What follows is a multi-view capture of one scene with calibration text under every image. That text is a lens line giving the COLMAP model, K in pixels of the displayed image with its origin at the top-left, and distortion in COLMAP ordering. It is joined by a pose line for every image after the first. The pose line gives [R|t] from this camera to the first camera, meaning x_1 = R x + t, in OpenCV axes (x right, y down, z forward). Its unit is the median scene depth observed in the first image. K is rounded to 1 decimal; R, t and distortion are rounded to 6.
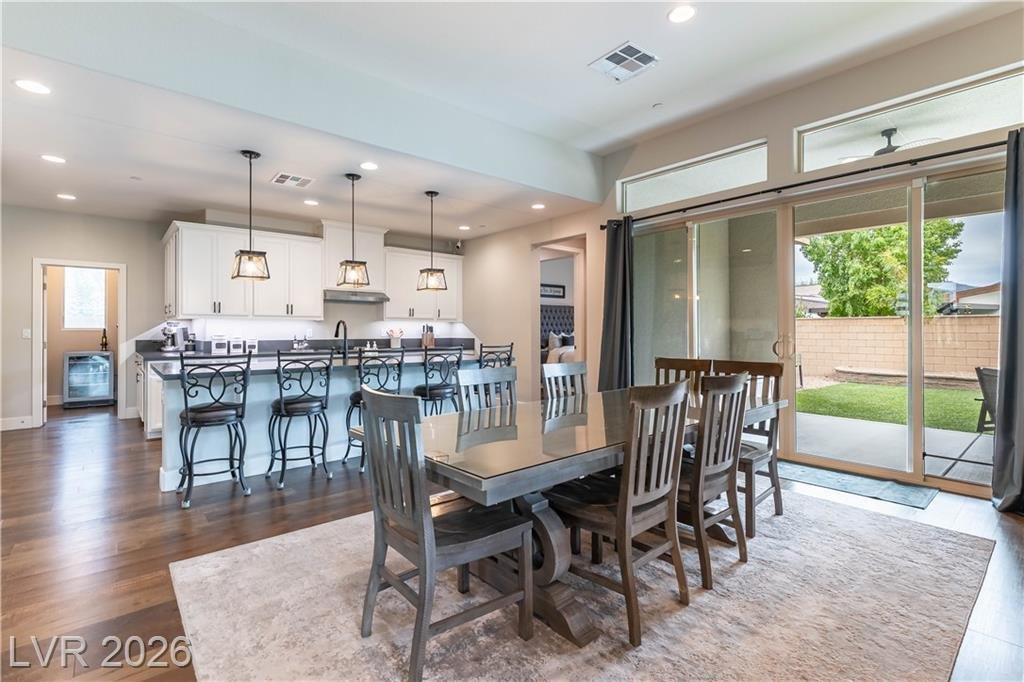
lens RADIAL K [[459.4, 0, 516.5], [0, 459.4, 332.0], [0, 0, 1]] dist [-0.002004, -0.001049]
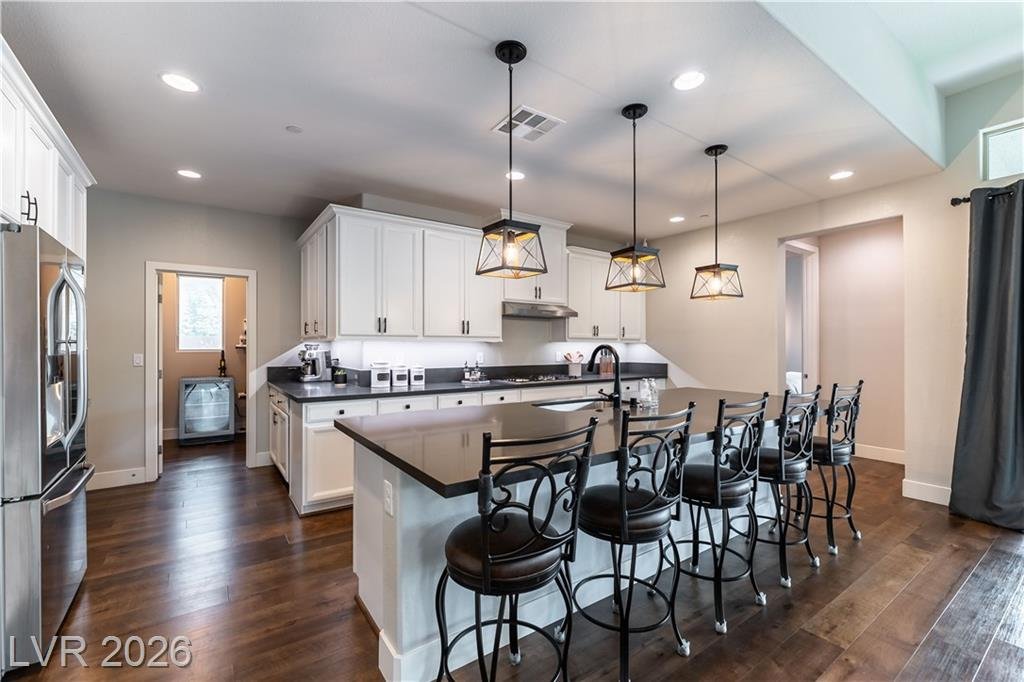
lens RADIAL K [[442.5, 0, 543.6], [0, 442.5, 349.1], [0, 0, 1]] dist [-0.001758, -0.000076]
pose [[0.997129, 0.001789, -0.075697, -0.301697], [-0.001648, 0.999997, 0.001921, -0.015170], [0.075700, -0.001791, 0.997129, 0.280226]]
